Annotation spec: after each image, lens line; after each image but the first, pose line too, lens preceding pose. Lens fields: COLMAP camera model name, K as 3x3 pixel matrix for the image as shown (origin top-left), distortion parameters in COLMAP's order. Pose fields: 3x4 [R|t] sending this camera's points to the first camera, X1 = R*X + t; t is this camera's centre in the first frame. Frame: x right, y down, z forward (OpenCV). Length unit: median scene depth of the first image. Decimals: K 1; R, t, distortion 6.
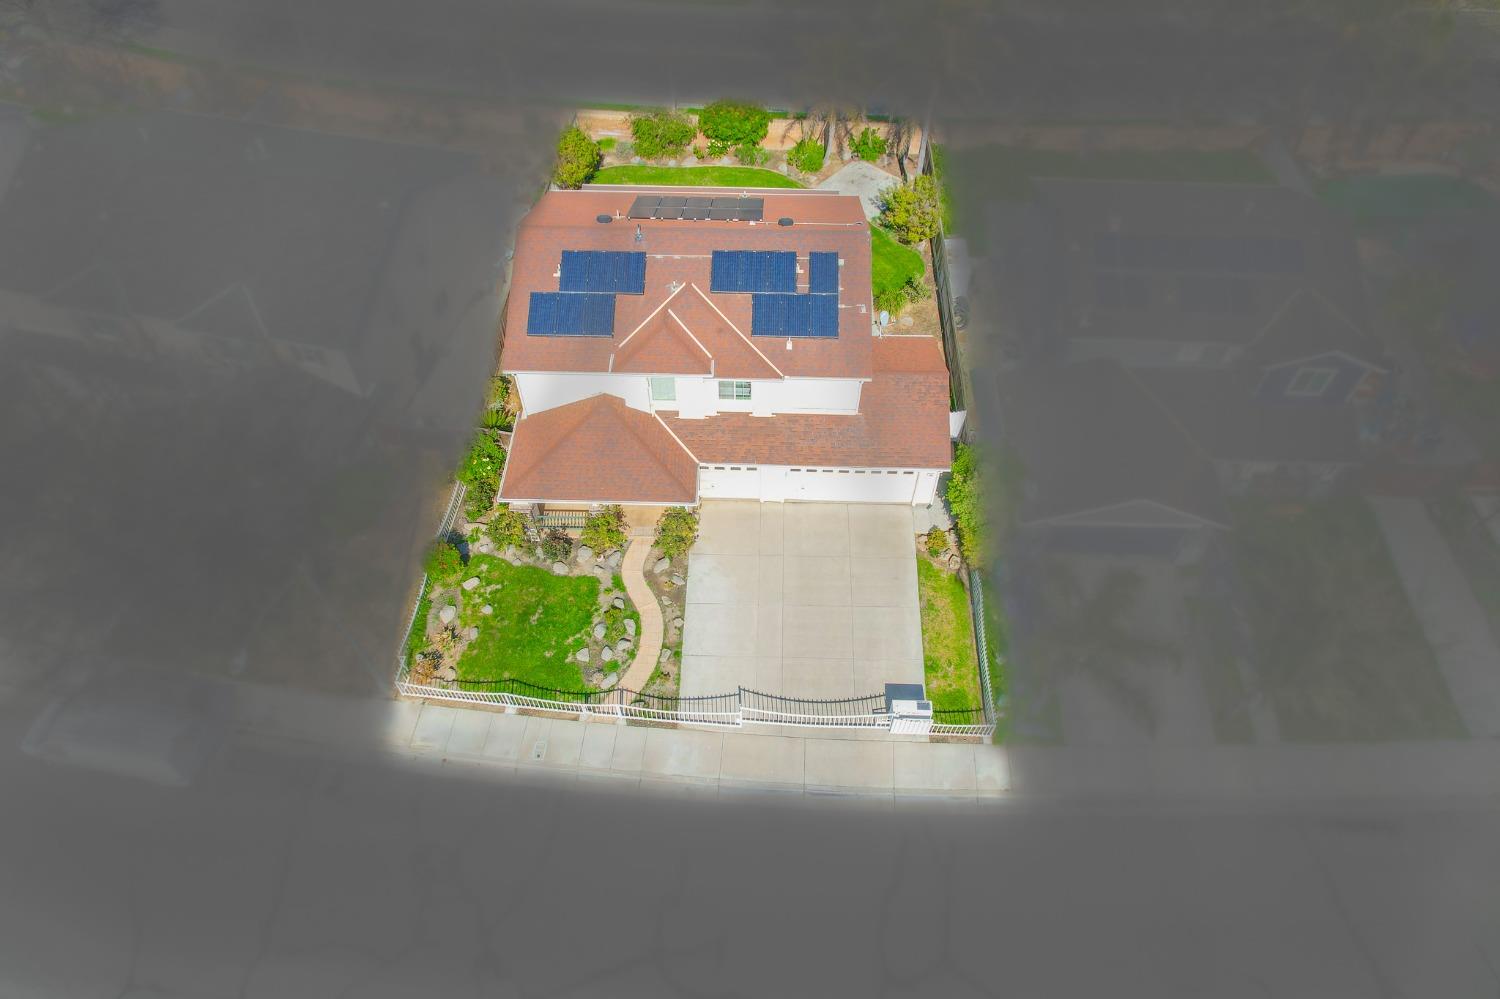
lens RADIAL K [[957.5, 0, 747.7], [0, 957.5, 502.2], [0, 0, 1]] dist [-0.076936, 0.071875]
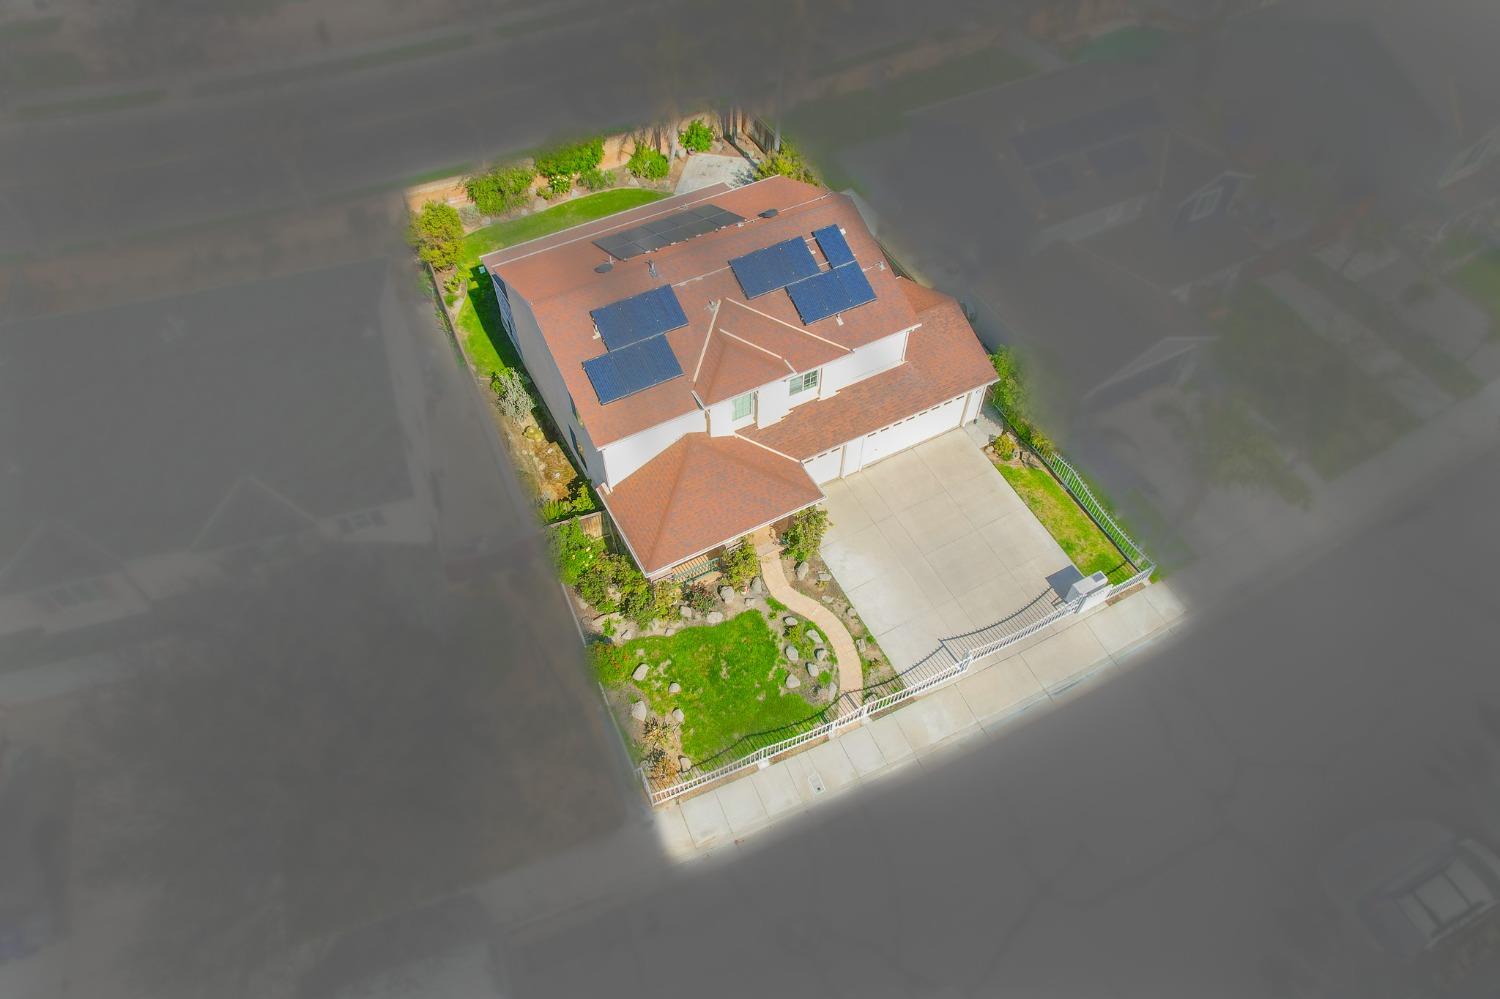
lens RADIAL K [[957.5, 0, 747.7], [0, 957.5, 502.2], [0, 0, 1]] dist [-0.076936, 0.071875]
pose [[0.867883, -0.396235, 0.299628, -0.422900], [0.396752, 0.915835, 0.061916, -0.087071], [-0.298943, 0.065142, 0.952045, 0.059665]]
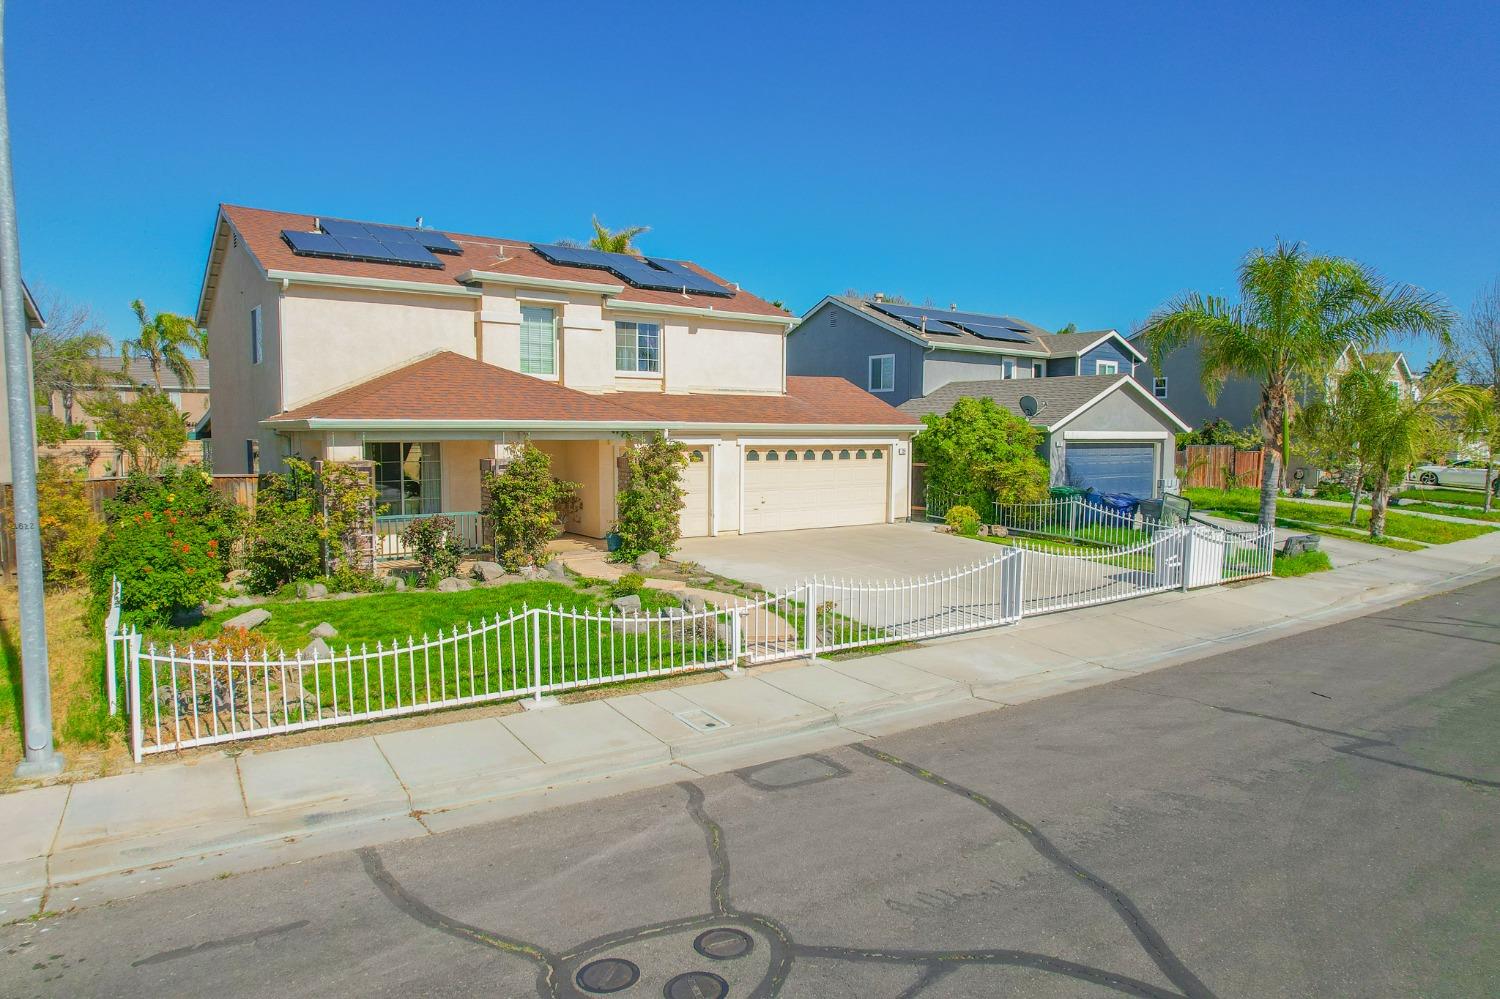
lens RADIAL K [[955.4, 0, 748.2], [0, 955.4, 508.9], [0, 0, 1]] dist [-0.081475, 0.072633]
pose [[0.784451, -0.049399, 0.618220, -0.369119], [0.494576, 0.651284, -0.575520, 0.374888], [-0.374207, 0.757225, 0.535332, 0.706421]]
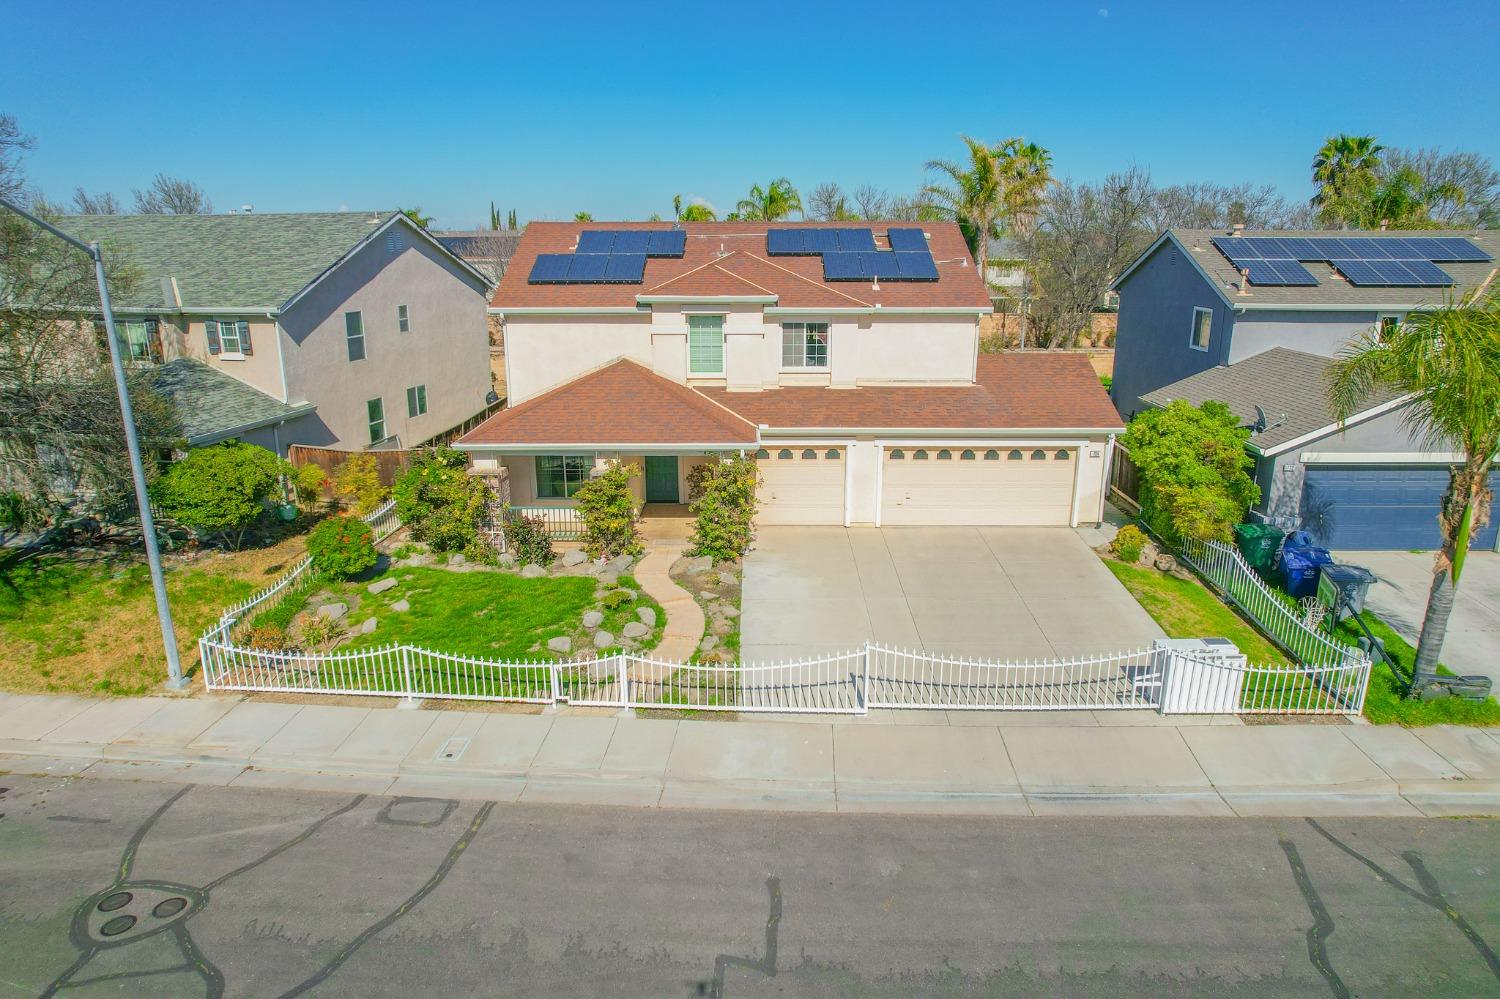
lens RADIAL K [[957.5, 0, 747.7], [0, 957.5, 502.2], [0, 0, 1]] dist [-0.076936, 0.071875]
pose [[0.999789, -0.009436, 0.018249, -0.071781], [0.018599, 0.793027, -0.608902, 0.419903], [-0.008726, 0.609113, 0.793035, 0.500088]]
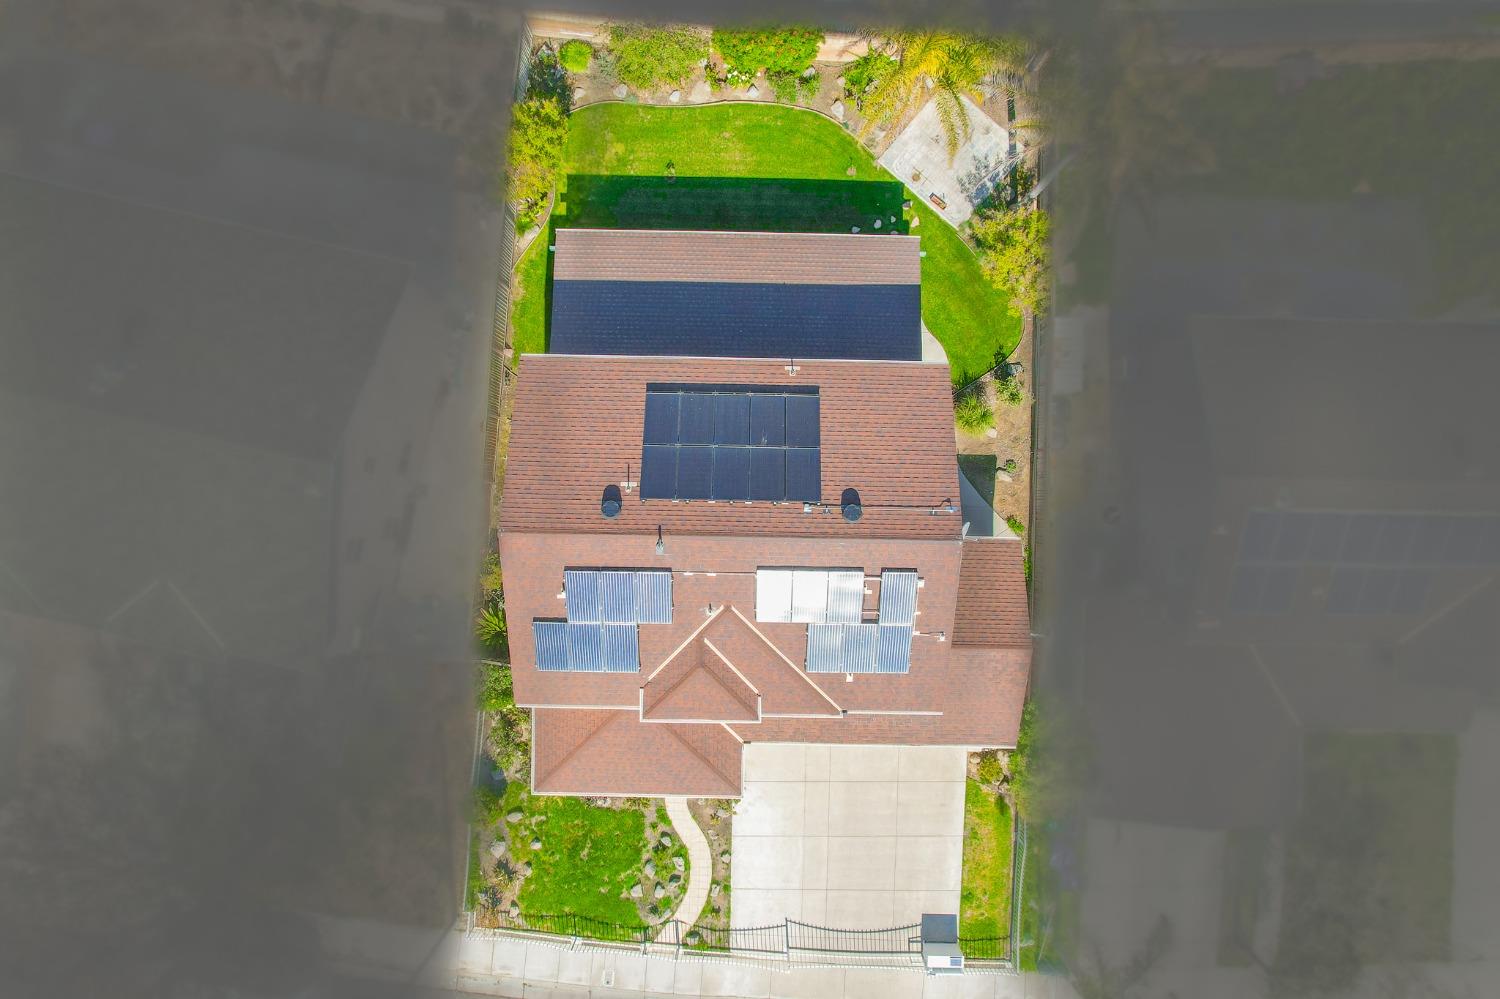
lens RADIAL K [[955.4, 0, 748.2], [0, 955.4, 508.9], [0, 0, 1]] dist [-0.081475, 0.072633]
pose [[0.999947, -0.009727, -0.003466, -0.041134], [0.009855, 0.798699, 0.601650, -0.777565], [-0.003084, -0.601652, 0.798753, 0.411646]]
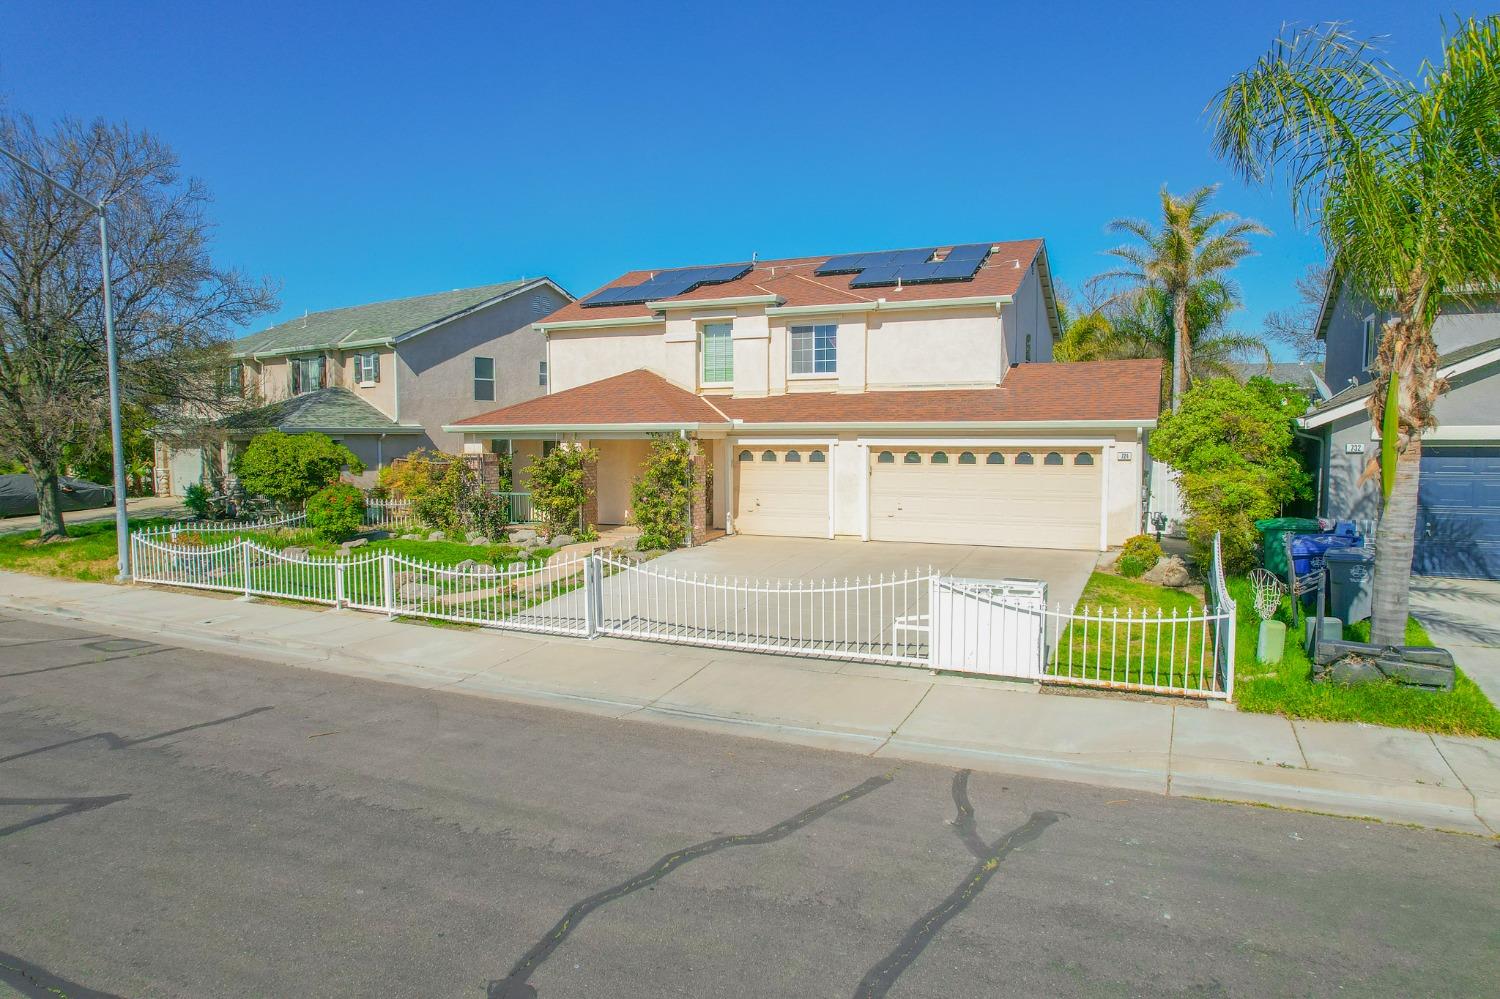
lens RADIAL K [[957.5, 0, 747.7], [0, 957.5, 502.2], [0, 0, 1]] dist [-0.076936, 0.071875]
pose [[0.923422, 0.021908, -0.383161, 0.207138], [-0.302977, 0.654440, -0.692758, 0.440048], [0.235578, 0.755797, 0.610962, 0.659585]]
